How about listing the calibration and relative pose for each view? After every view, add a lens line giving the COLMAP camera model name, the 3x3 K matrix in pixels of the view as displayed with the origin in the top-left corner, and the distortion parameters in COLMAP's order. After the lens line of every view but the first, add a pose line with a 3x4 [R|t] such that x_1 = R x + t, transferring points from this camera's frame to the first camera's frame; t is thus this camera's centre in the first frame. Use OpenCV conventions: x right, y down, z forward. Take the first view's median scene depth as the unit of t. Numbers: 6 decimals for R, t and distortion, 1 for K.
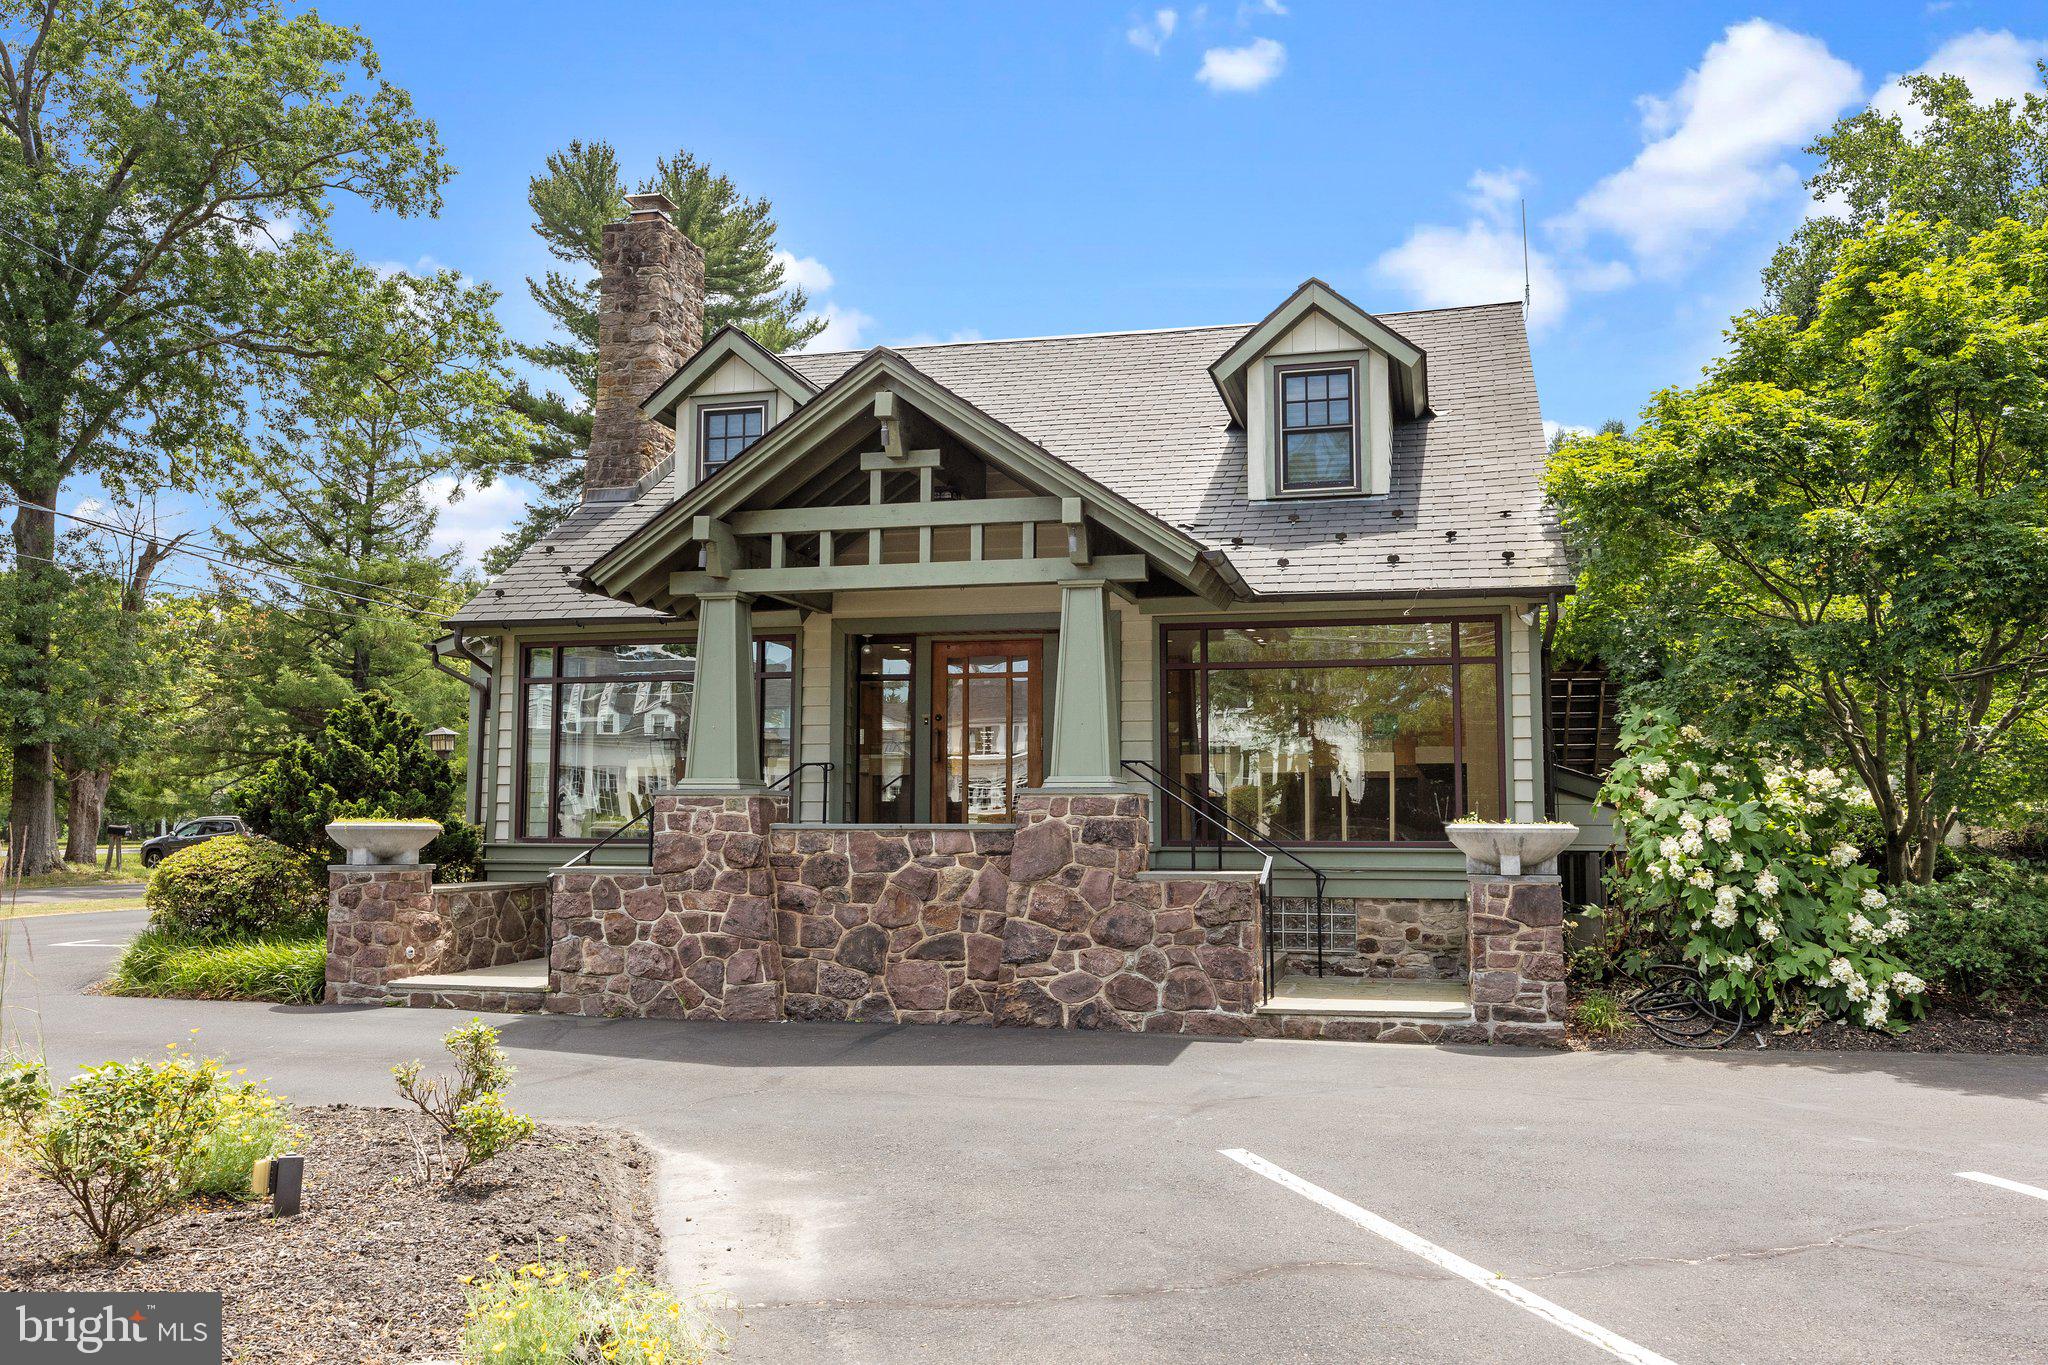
lens RADIAL K [[1628.7, 0, 1026.8], [0, 1628.7, 691.6], [0, 0, 1]] dist [-0.005180, -0.014526]
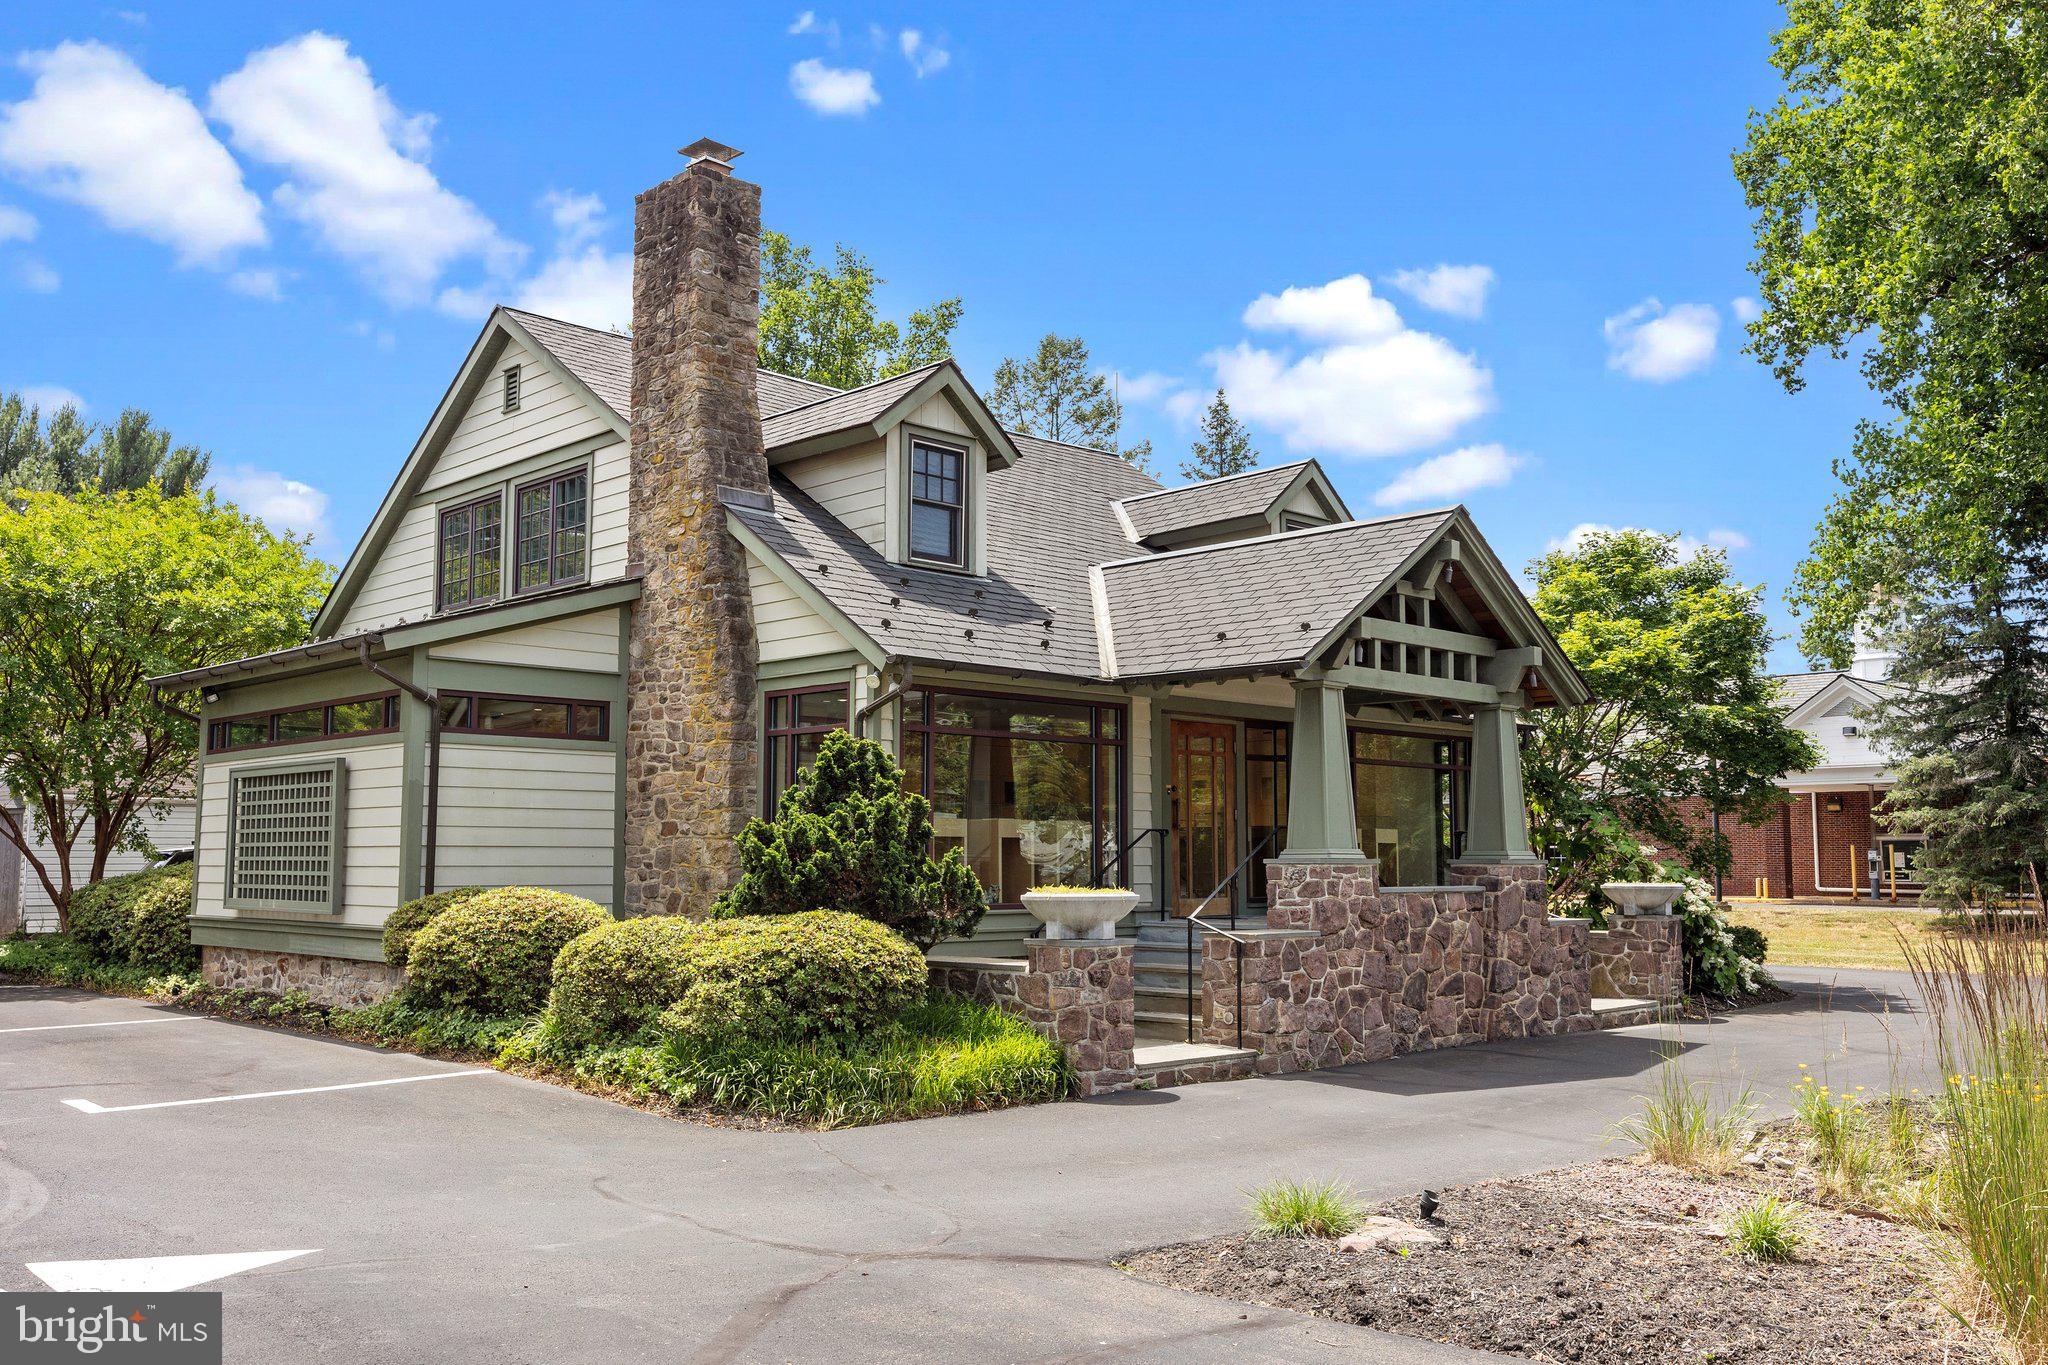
lens RADIAL K [[1741.2, 0, 1030.9], [0, 1741.2, 693.7], [0, 0, 1]] dist [-0.008770, 0.027004]
pose [[0.512793, 0.082944, 0.854496, -1.060153], [-0.071522, 0.995989, -0.053757, 0.021191], [-0.855528, -0.033549, 0.516669, 0.448872]]
